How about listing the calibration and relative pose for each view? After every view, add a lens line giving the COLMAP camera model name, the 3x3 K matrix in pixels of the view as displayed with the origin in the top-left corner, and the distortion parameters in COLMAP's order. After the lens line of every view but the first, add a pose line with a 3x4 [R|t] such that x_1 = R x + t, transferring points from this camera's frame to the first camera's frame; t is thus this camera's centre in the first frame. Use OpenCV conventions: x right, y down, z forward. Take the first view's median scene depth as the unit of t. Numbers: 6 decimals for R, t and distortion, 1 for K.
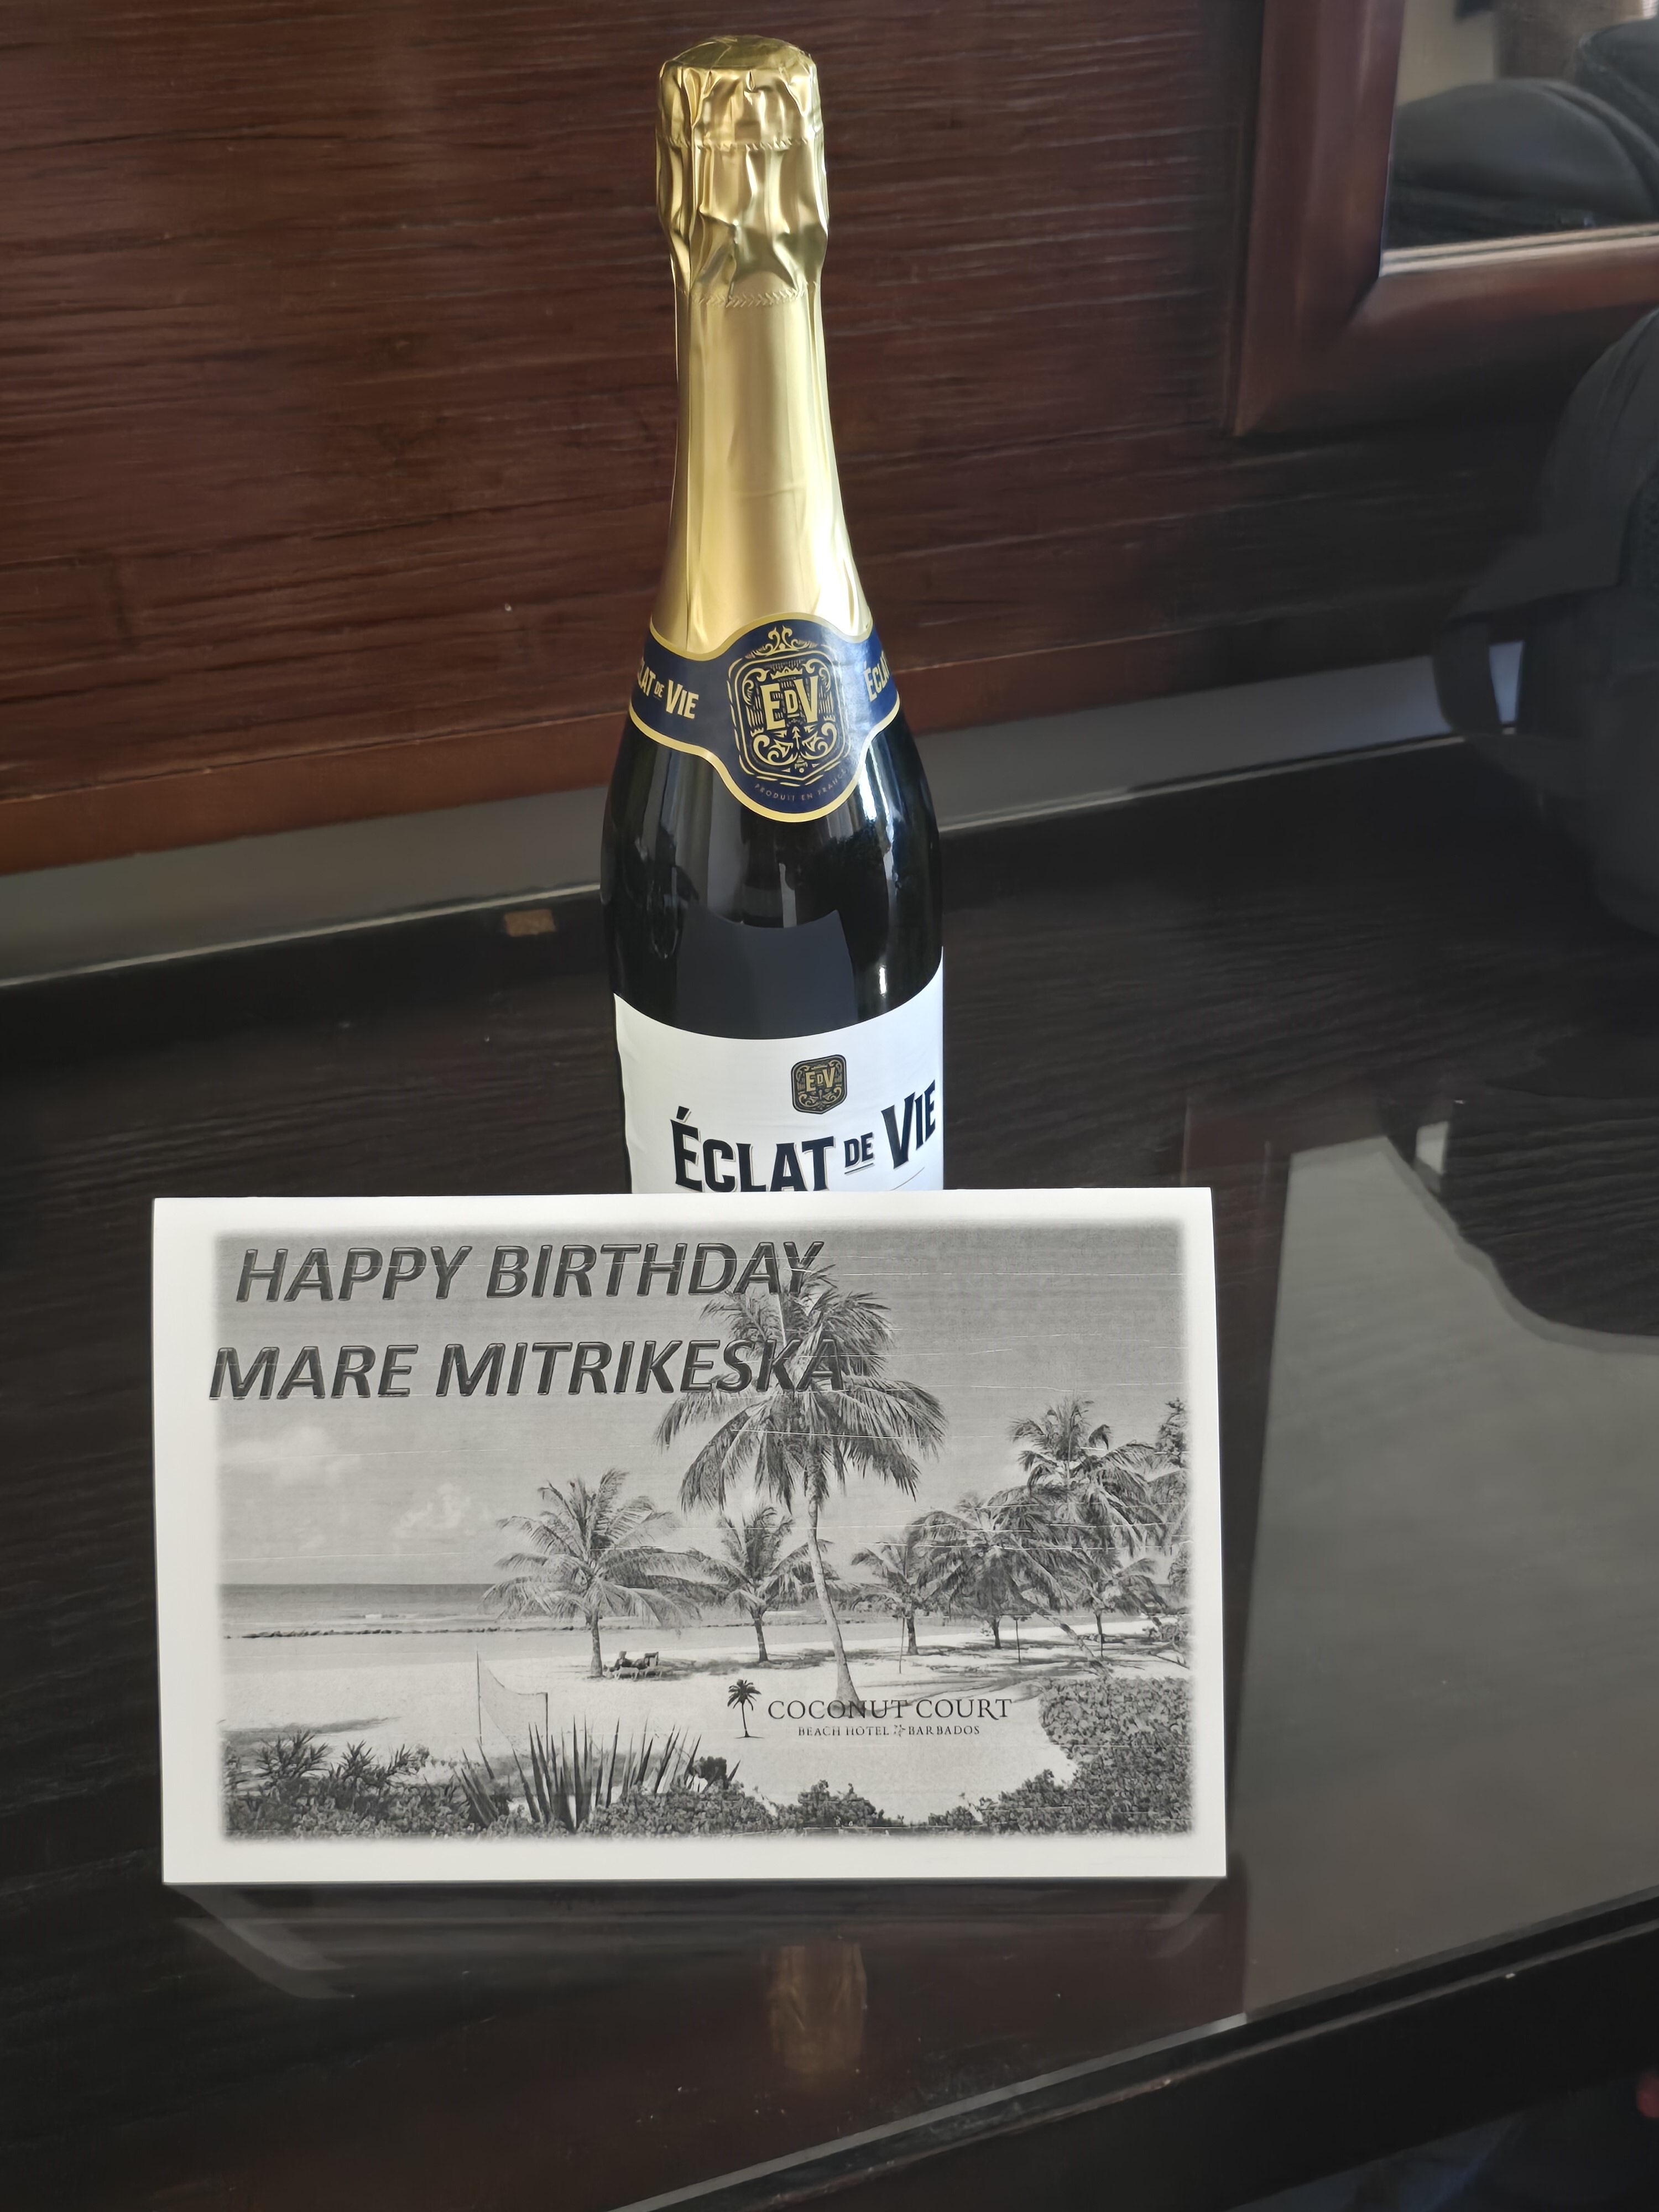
lens RADIAL K [[1478.2, 0, 853.8], [0, 1478.2, 1011.4], [0, 0, 1]] dist [0.000485, -0.010957]
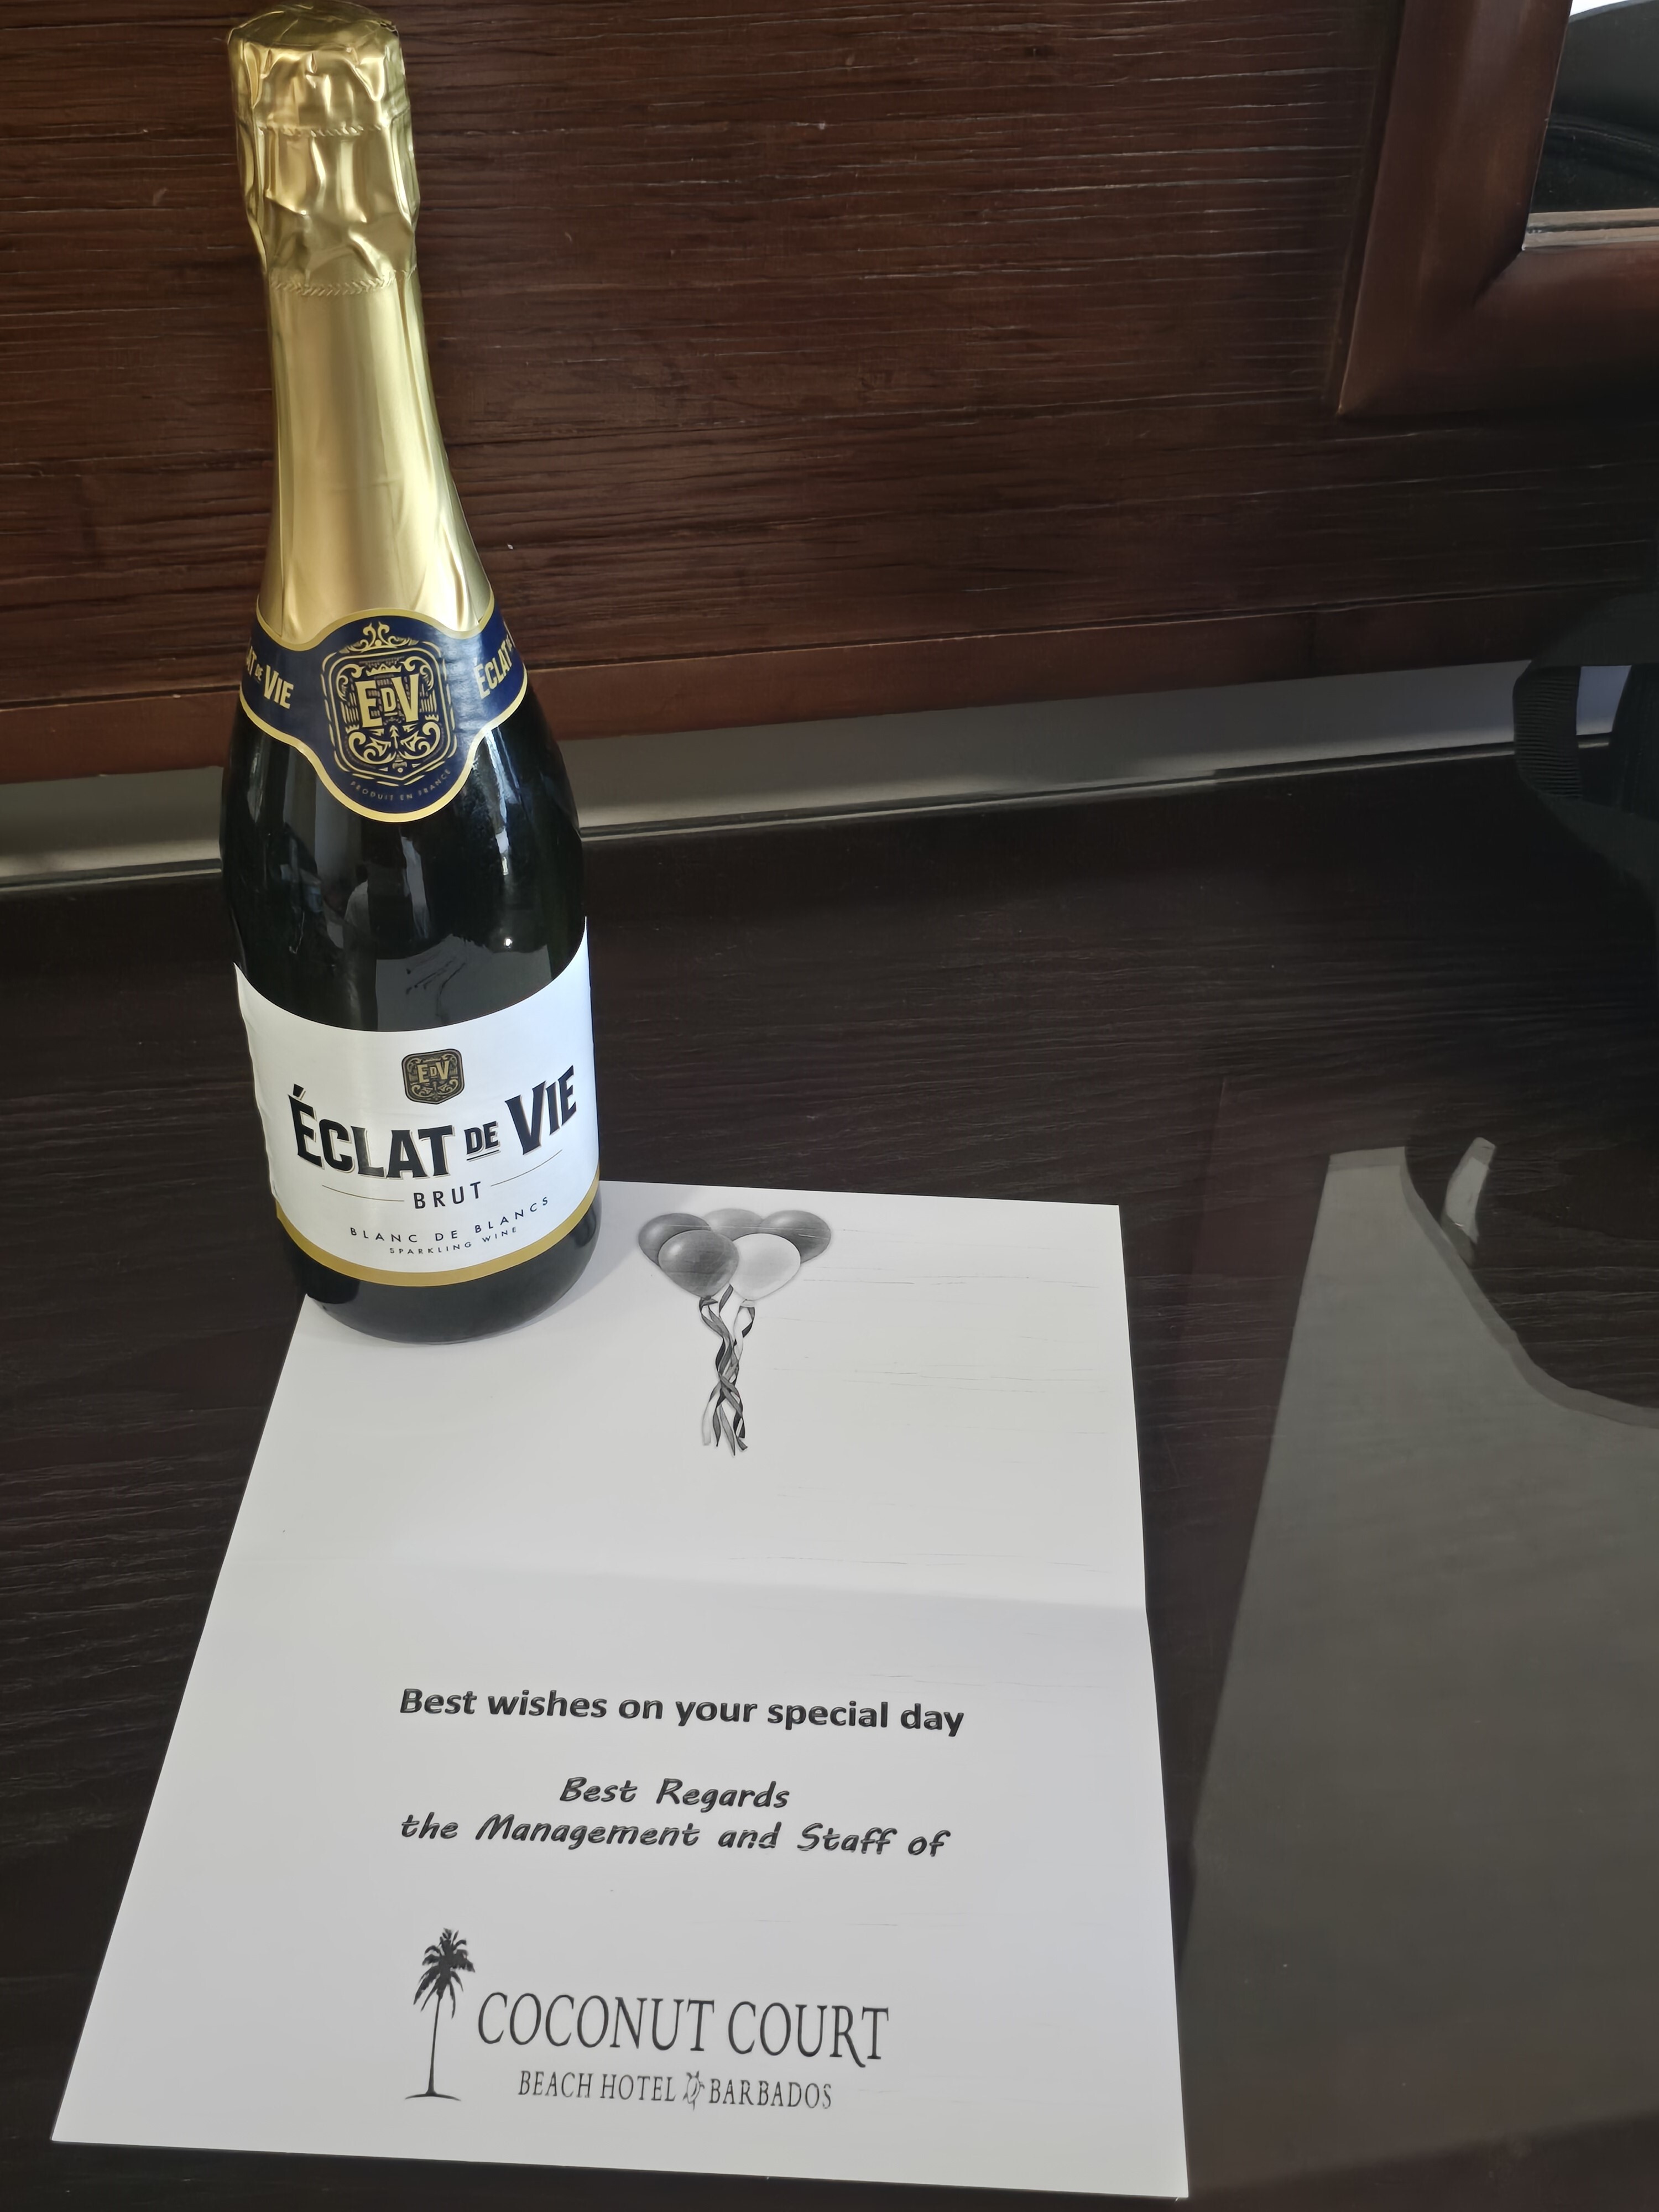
lens RADIAL K [[1478.2, 0, 829.9], [0, 1478.2, 1113.2], [0, 0, 1]] dist [0.000485, -0.010957]
pose [[0.995791, 0.085987, -0.031711, 0.288825], [-0.082806, 0.992423, 0.090772, -0.041285], [0.039276, -0.087764, 0.995367, -0.020499]]
